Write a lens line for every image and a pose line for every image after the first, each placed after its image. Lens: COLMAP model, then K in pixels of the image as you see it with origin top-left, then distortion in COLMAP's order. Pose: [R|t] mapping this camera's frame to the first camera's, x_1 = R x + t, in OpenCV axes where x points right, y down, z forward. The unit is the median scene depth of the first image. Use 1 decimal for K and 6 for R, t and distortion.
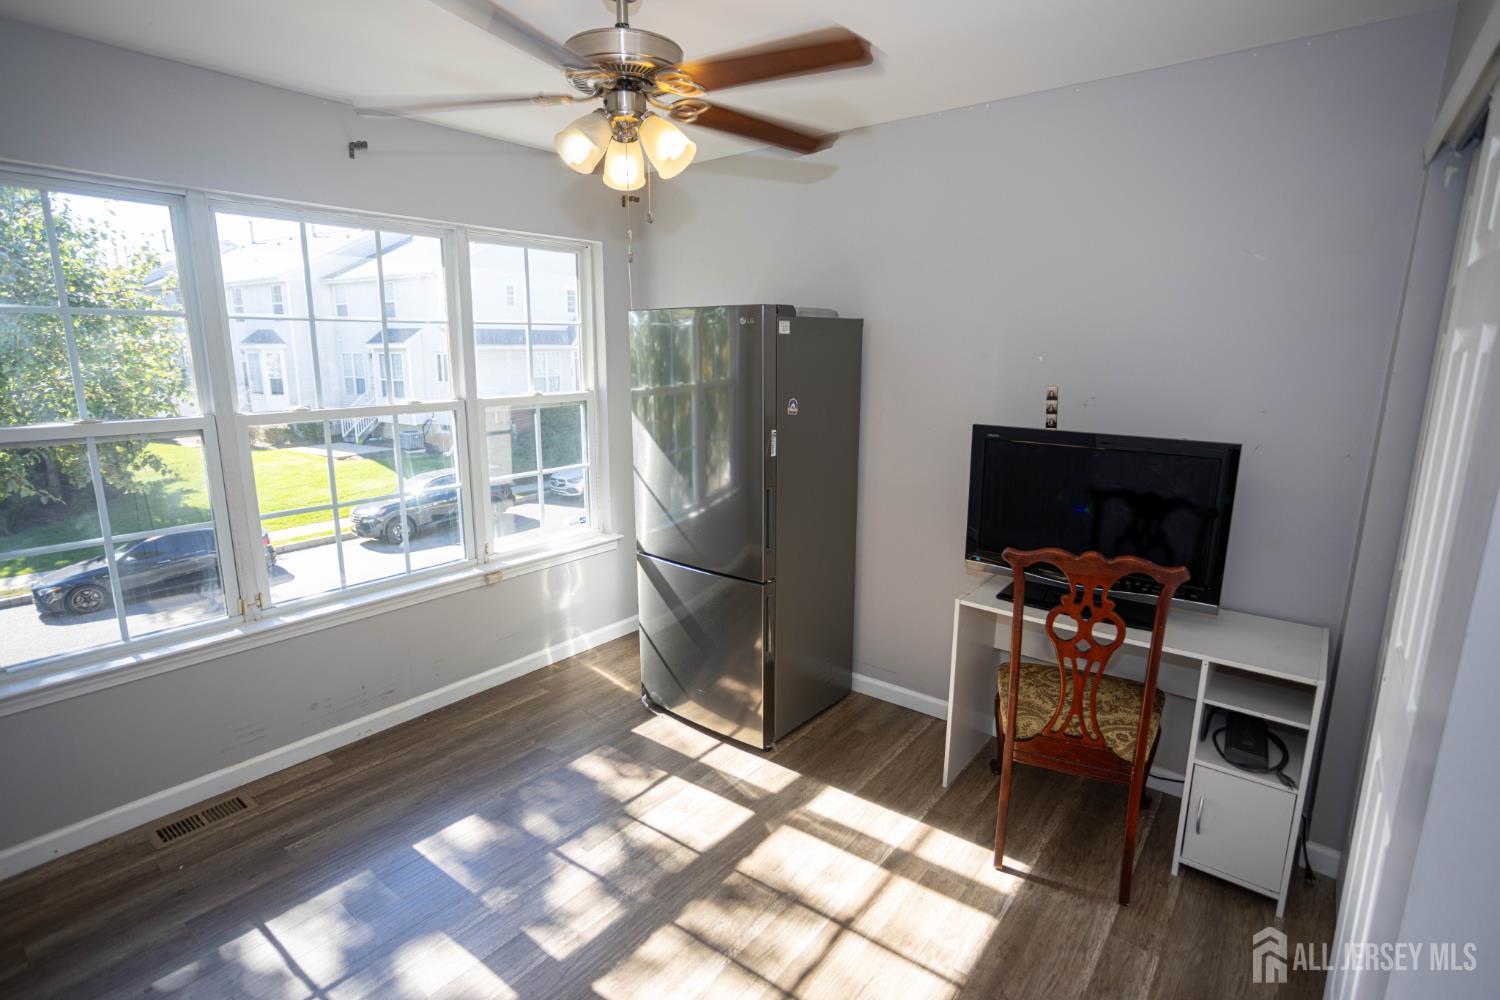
lens RADIAL K [[737.2, 0, 744.1], [0, 737.2, 497.3], [0, 0, 1]] dist [-0.041950, 0.019775]
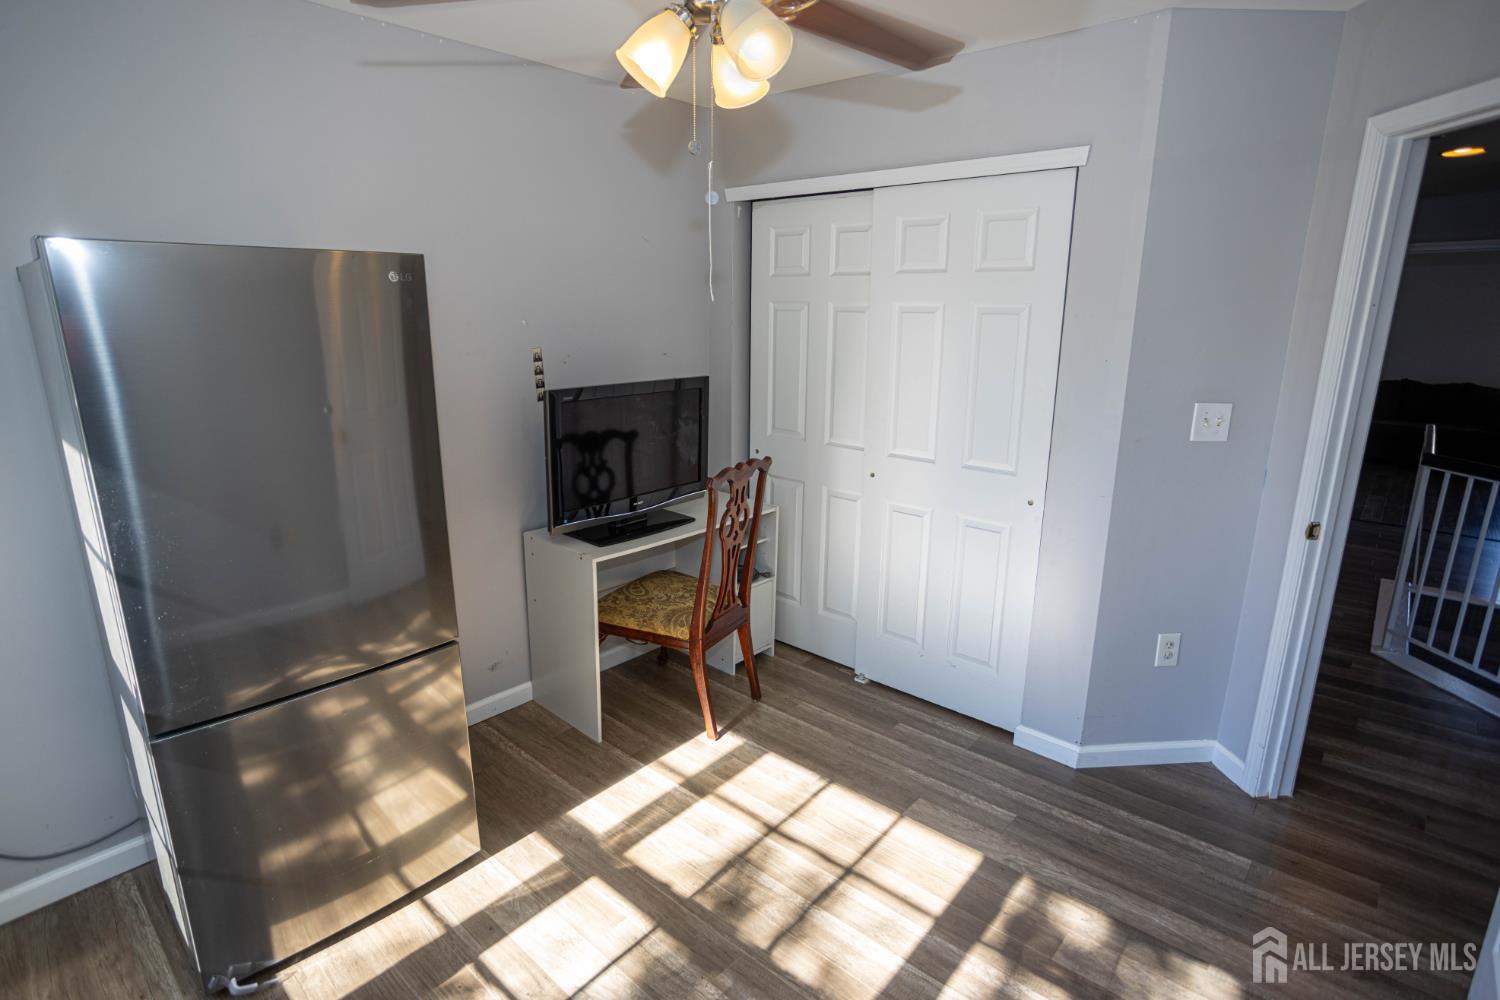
lens RADIAL K [[737.2, 0, 745.6], [0, 737.2, 503.4], [0, 0, 1]] dist [-0.041950, 0.019775]
pose [[0.079118, -0.260215, 0.962304, -0.682550], [0.203191, 0.949273, 0.239986, -0.144176], [-0.975937, 0.176544, 0.127978, 0.666242]]
